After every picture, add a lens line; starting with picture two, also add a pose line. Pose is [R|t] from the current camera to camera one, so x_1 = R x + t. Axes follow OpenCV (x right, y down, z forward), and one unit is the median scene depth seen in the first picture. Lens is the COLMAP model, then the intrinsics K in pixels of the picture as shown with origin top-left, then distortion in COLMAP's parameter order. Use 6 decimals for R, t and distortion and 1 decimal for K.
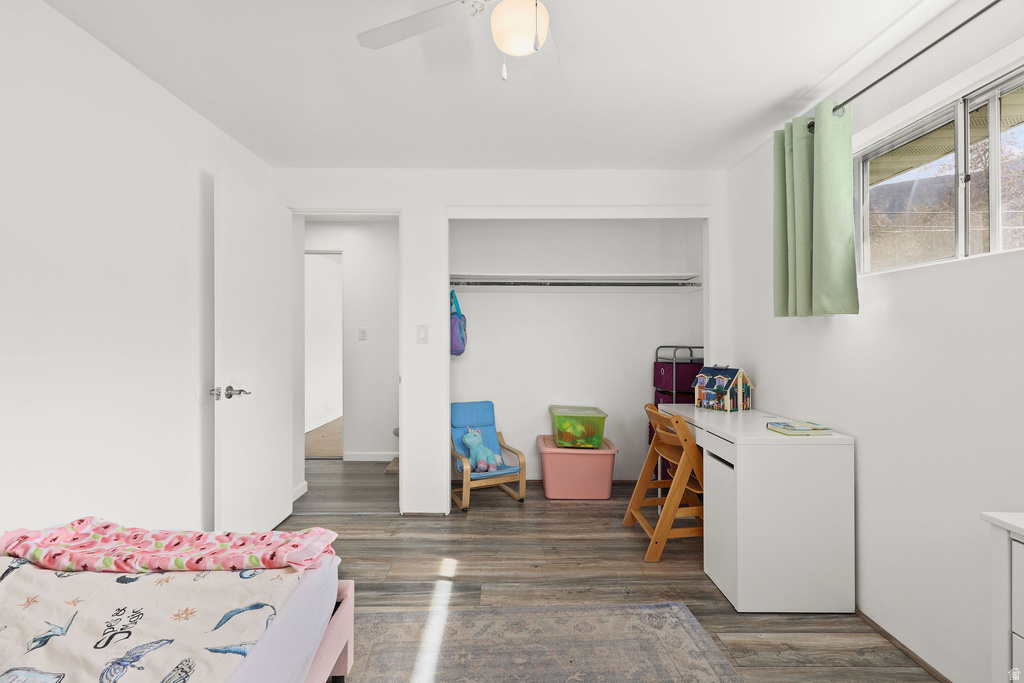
lens RADIAL K [[456.8, 0, 506.2], [0, 456.8, 338.8], [0, 0, 1]] dist [0.000169, -0.001163]
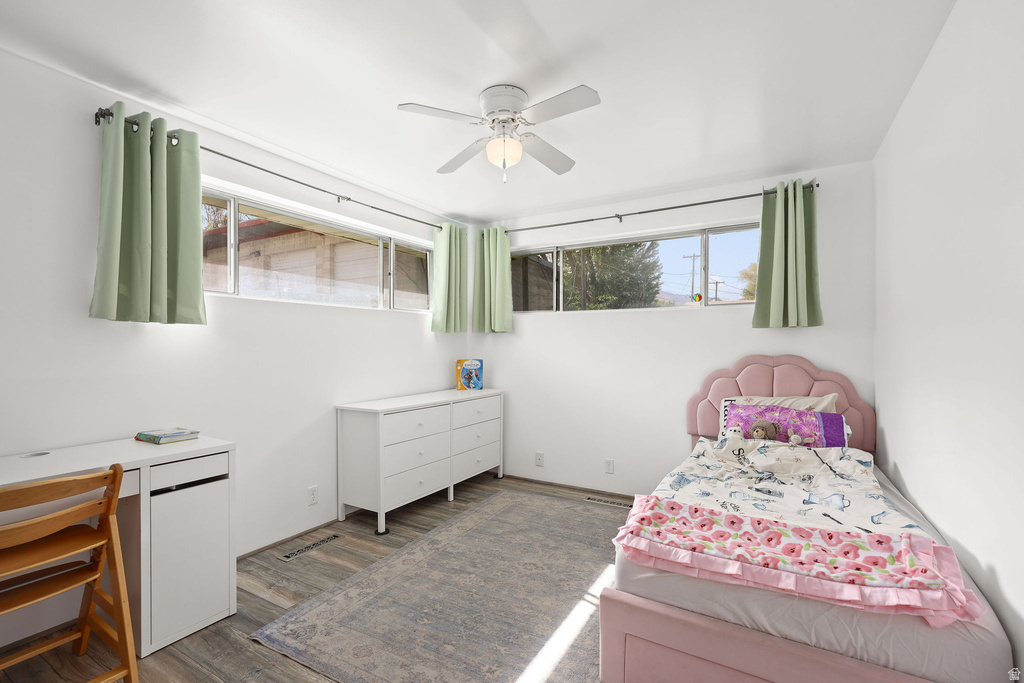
lens RADIAL K [[456.8, 0, 508.9], [0, 456.8, 341.4], [0, 0, 1]] dist [0.000169, -0.001163]
pose [[-0.858382, 0.002970, 0.513002, -0.605498], [0.000032, 0.999984, -0.005737, -0.003032], [-0.513011, -0.004908, -0.858368, 1.751859]]
